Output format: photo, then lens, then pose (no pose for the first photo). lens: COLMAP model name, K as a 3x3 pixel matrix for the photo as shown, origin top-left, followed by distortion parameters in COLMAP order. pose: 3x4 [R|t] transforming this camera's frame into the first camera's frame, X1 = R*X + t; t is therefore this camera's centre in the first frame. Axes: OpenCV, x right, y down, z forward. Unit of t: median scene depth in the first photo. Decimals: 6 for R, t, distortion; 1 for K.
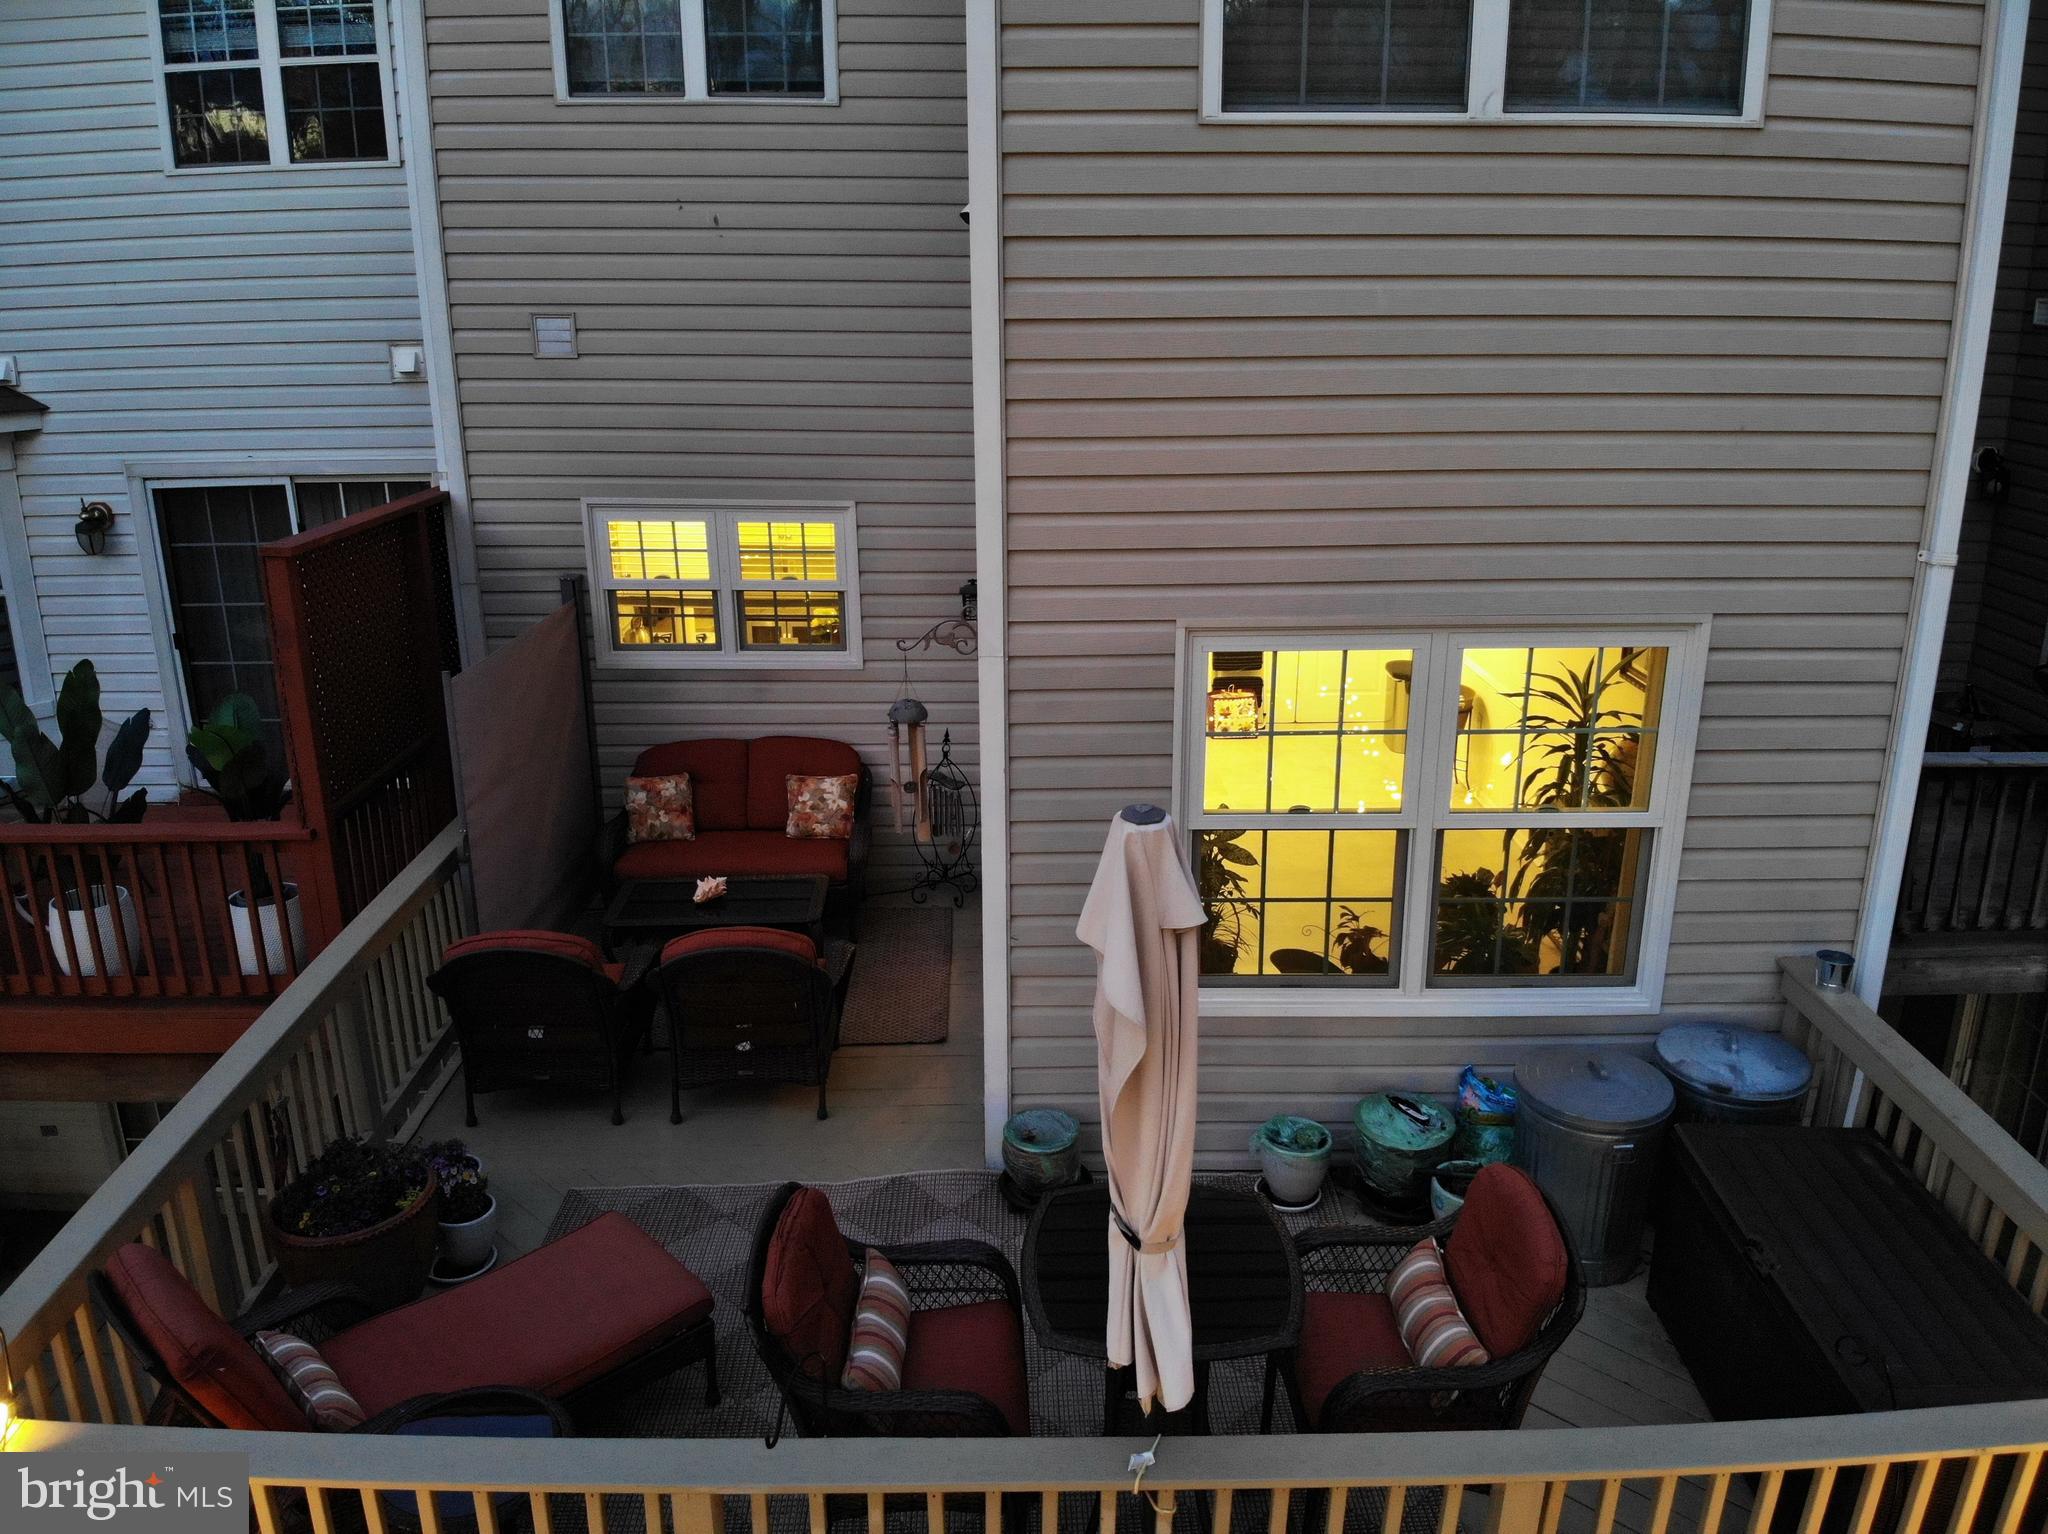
lens RADIAL K [[1511.5, 0, 1037.7], [0, 1511.5, 753.8], [0, 0, 1]] dist [0.044596, -0.139297]
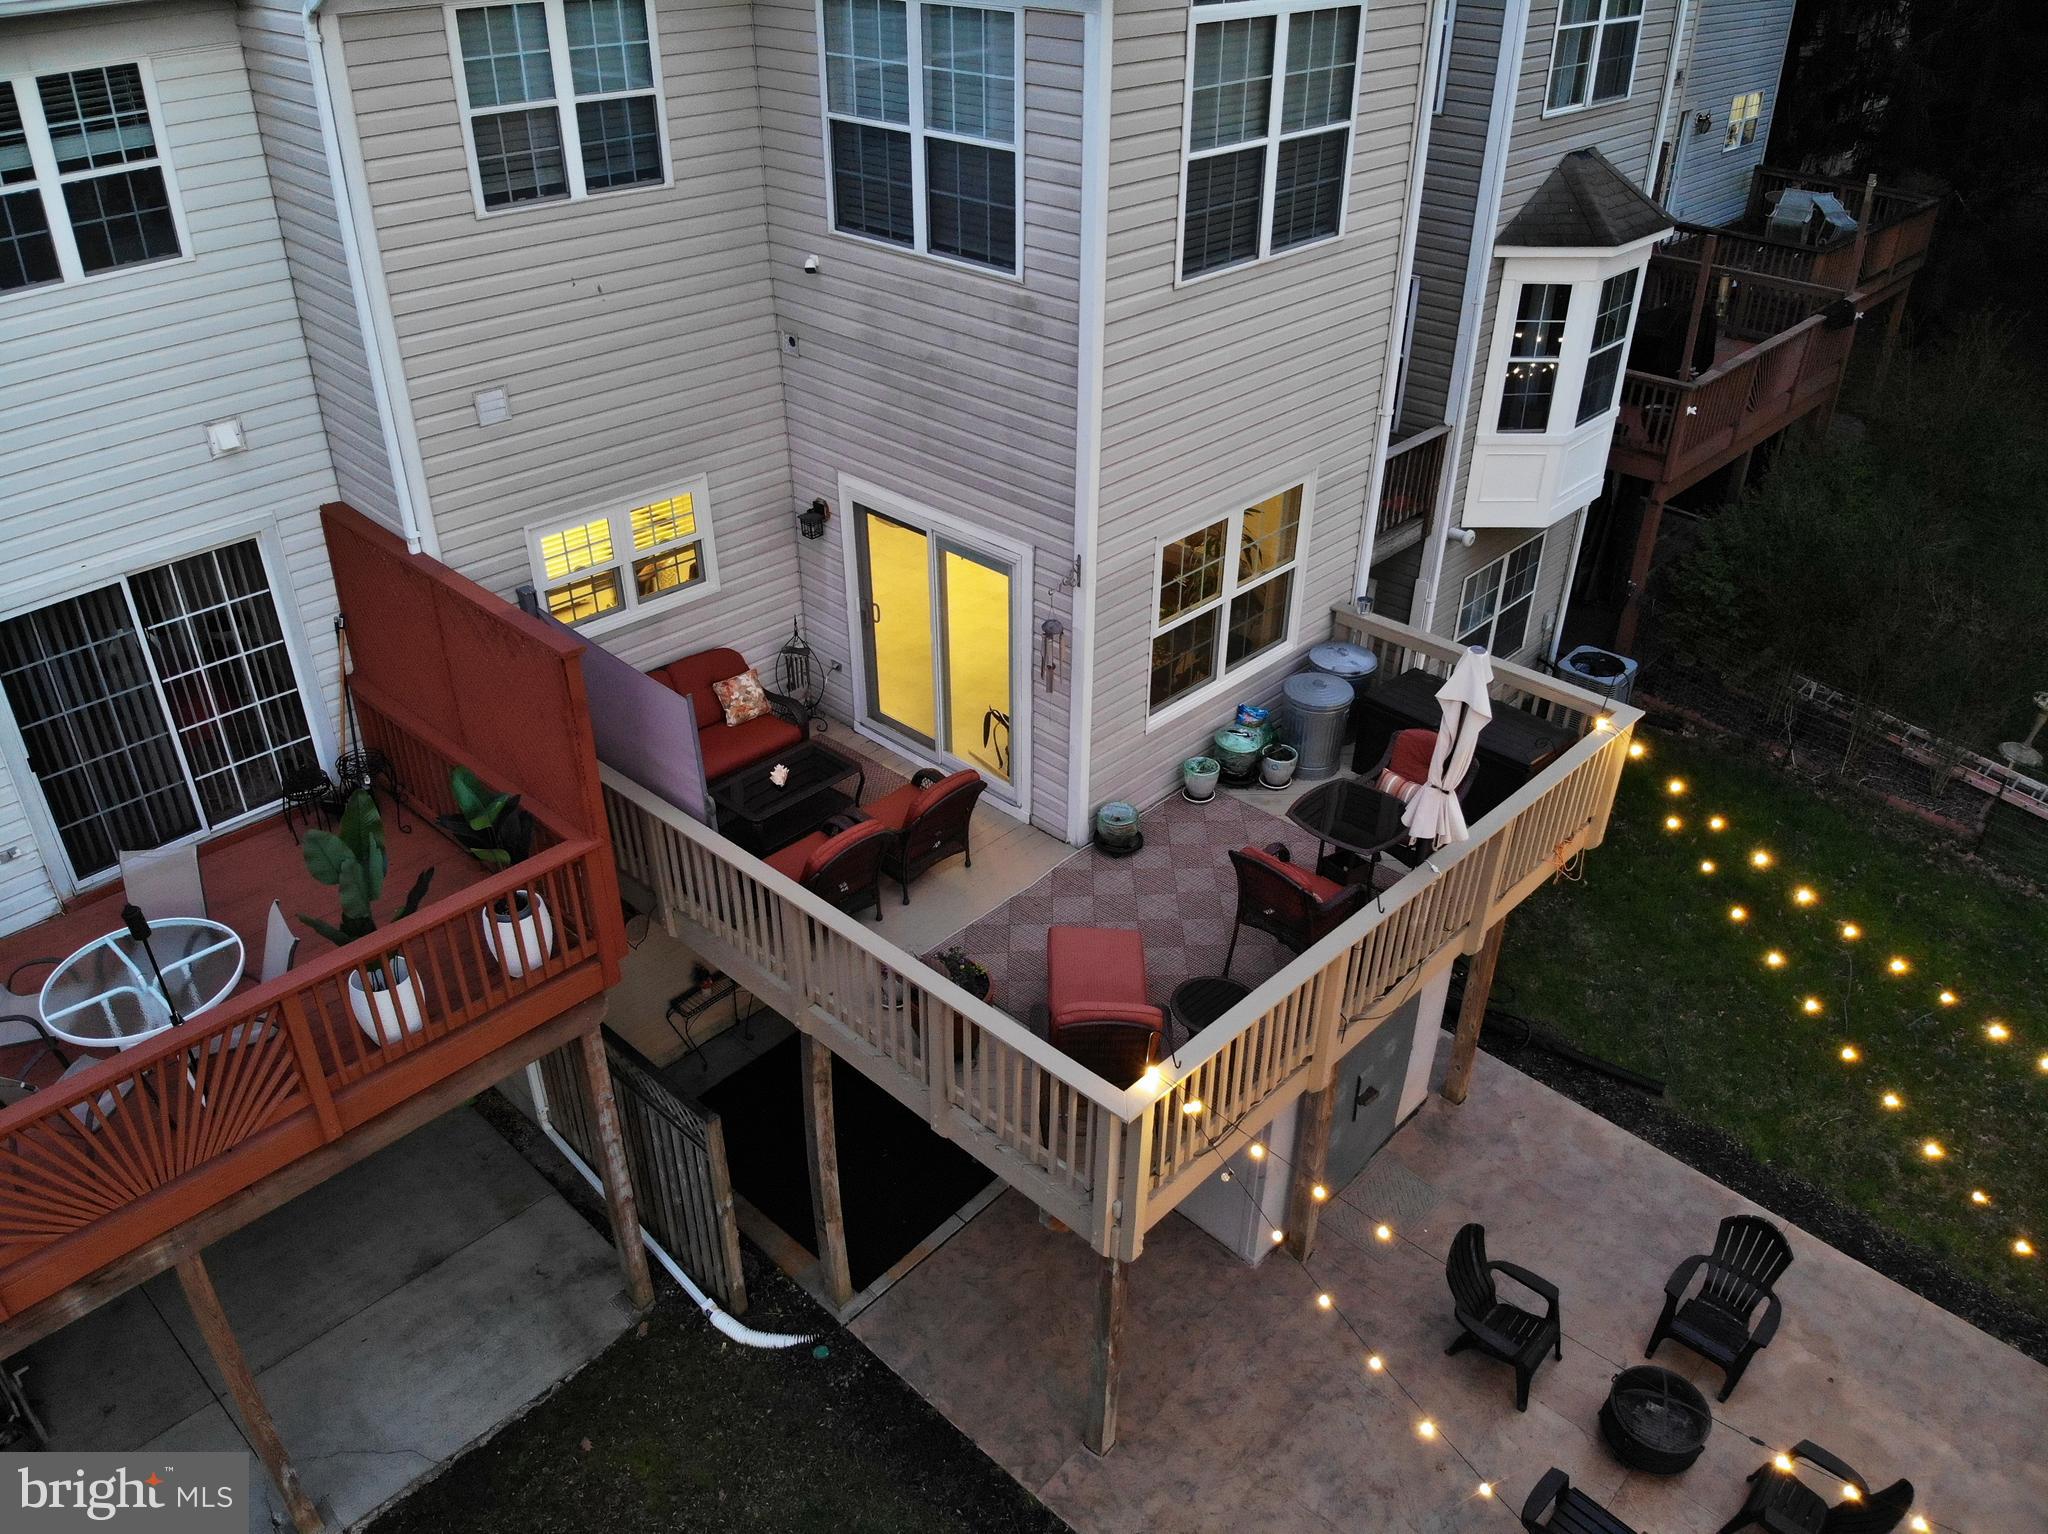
lens RADIAL K [[1511.5, 0, 1034.7], [0, 1511.5, 752.4], [0, 0, 1]] dist [0.044596, -0.139297]
pose [[0.696814, -0.363678, 0.618214, -0.848740], [0.201335, 0.926443, 0.318067, -0.310792], [-0.688415, -0.097166, 0.718780, -0.189685]]
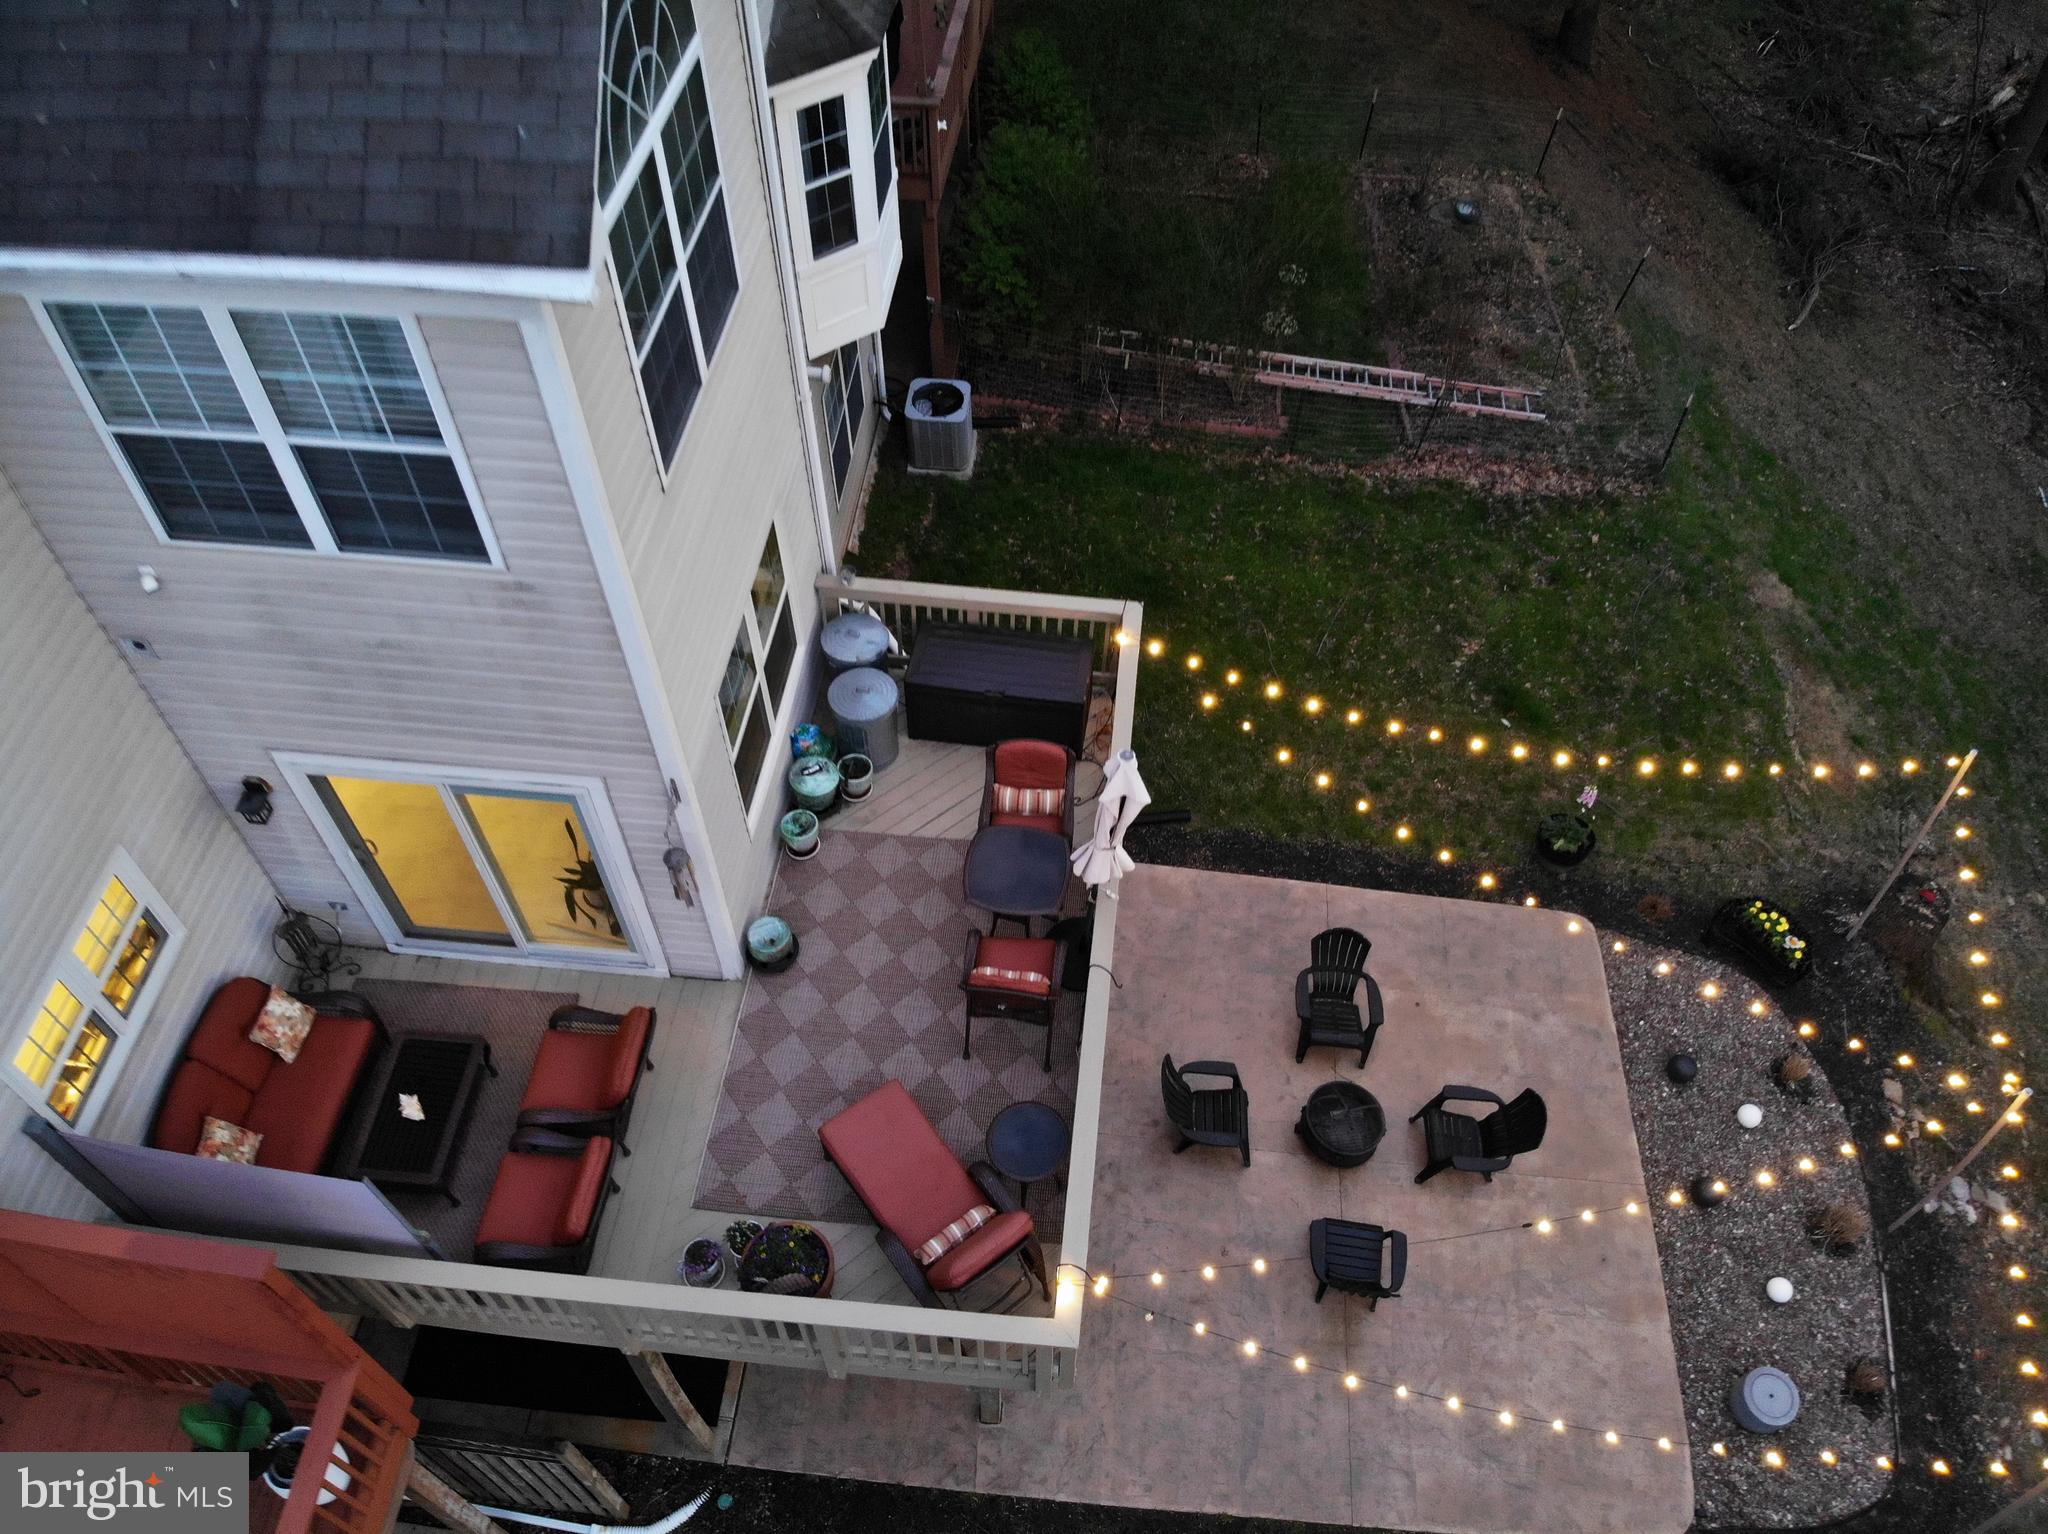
lens RADIAL K [[1511.5, 0, 1051.5], [0, 1511.5, 798.9], [0, 0, 1]] dist [0.044596, -0.139297]
pose [[0.111887, -0.781140, 0.614249, -0.666791], [0.284376, 0.617448, 0.733409, -0.767709], [-0.952162, 0.092618, 0.291222, 0.091447]]
